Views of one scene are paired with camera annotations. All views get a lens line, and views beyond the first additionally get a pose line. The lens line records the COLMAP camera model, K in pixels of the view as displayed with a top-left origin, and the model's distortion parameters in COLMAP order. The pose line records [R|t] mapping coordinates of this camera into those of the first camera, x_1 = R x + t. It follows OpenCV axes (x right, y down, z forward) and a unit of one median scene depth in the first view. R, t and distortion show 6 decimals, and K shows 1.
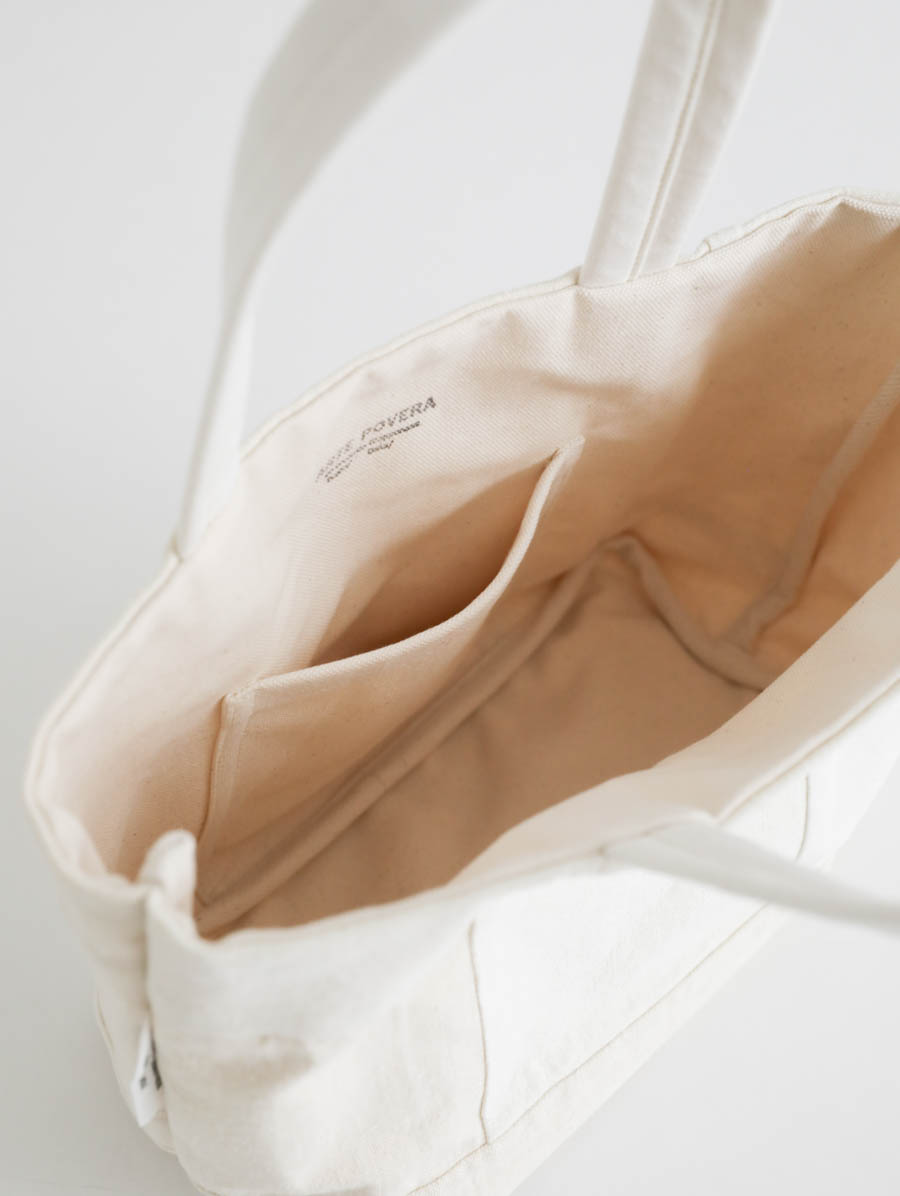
lens RADIAL K [[1742.9, 0, 450.0], [0, 1742.9, 598.0], [0, 0, 1]] dist [0.037449, -0.012215]
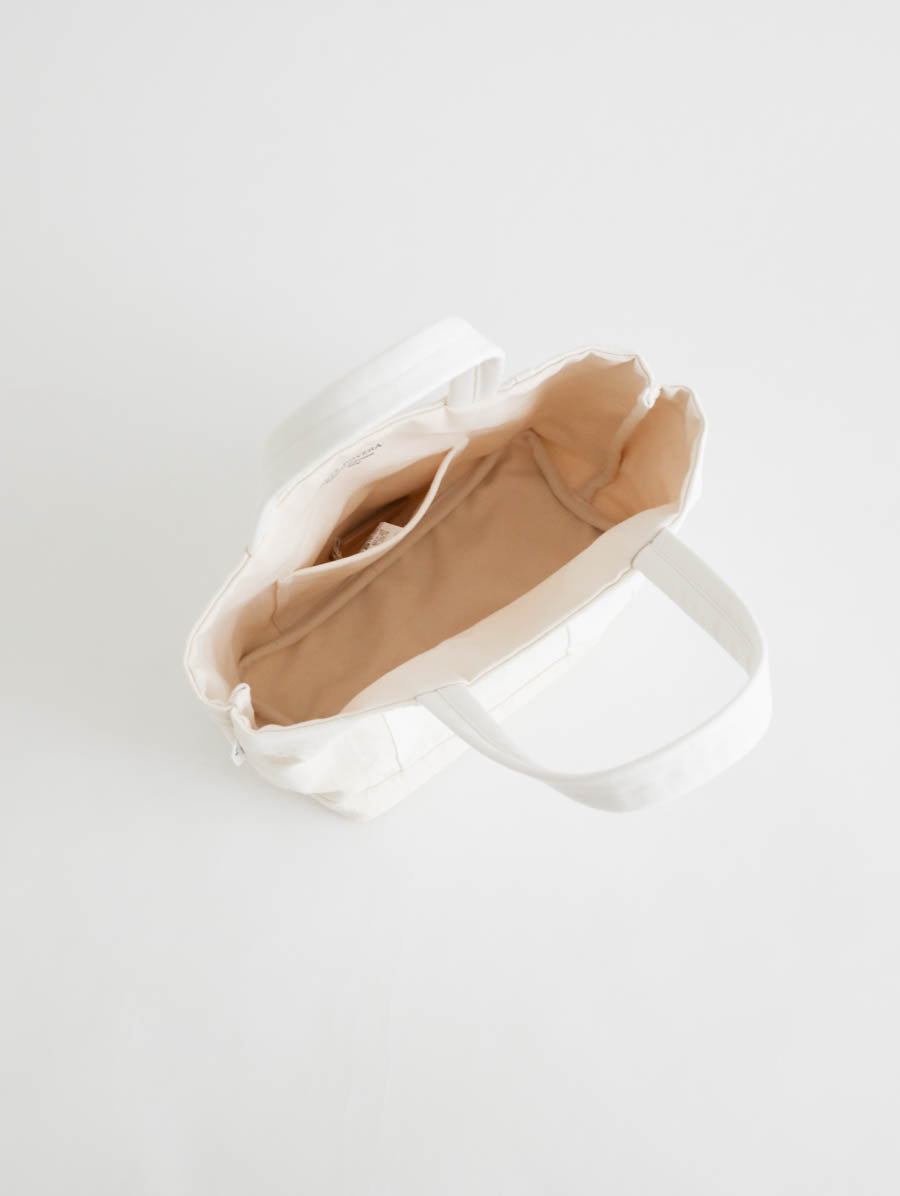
lens RADIAL K [[1742.9, 0, 450.0], [0, 1742.9, 598.0], [0, 0, 1]] dist [0.037449, -0.012215]
pose [[0.992889, 0.071900, -0.094879, 0.278996], [-0.036400, 0.942195, 0.333081, -0.627464], [0.113343, -0.327259, 0.938112, -0.970306]]
